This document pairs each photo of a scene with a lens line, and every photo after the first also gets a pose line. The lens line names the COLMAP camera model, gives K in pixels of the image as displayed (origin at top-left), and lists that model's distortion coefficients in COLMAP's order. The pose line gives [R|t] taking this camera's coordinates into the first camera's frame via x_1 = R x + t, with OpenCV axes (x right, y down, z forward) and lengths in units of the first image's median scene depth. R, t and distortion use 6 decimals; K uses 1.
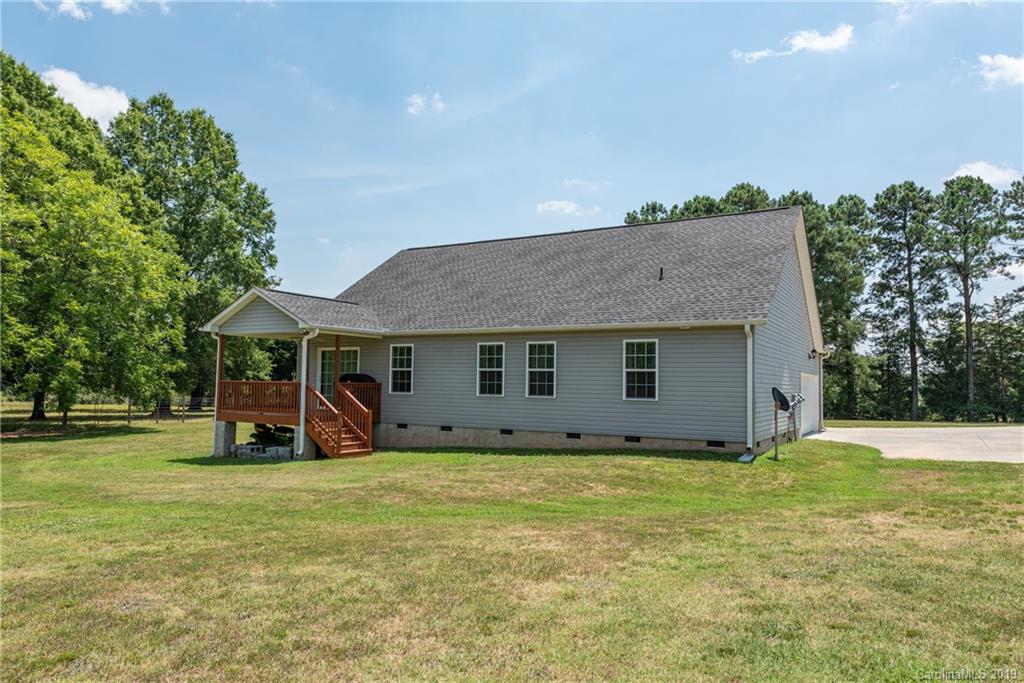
lens RADIAL K [[689.7, 0, 514.8], [0, 689.7, 332.1], [0, 0, 1]] dist [-0.004619, -0.003501]
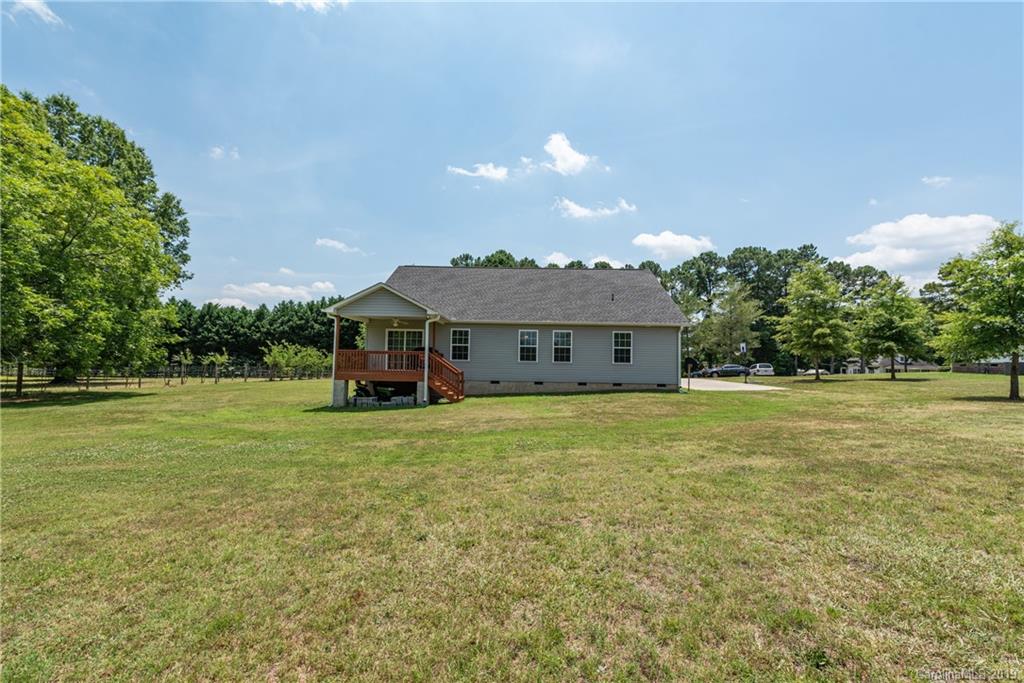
lens RADIAL K [[408.7, 0, 515.6], [0, 408.7, 347.8], [0, 0, 1]] dist [-0.003379, -0.001352]
pose [[0.872010, 0.019796, 0.489088, -0.551382], [-0.040982, 0.998626, 0.032648, 0.027628], [-0.487770, -0.048513, 0.871623, 0.155703]]
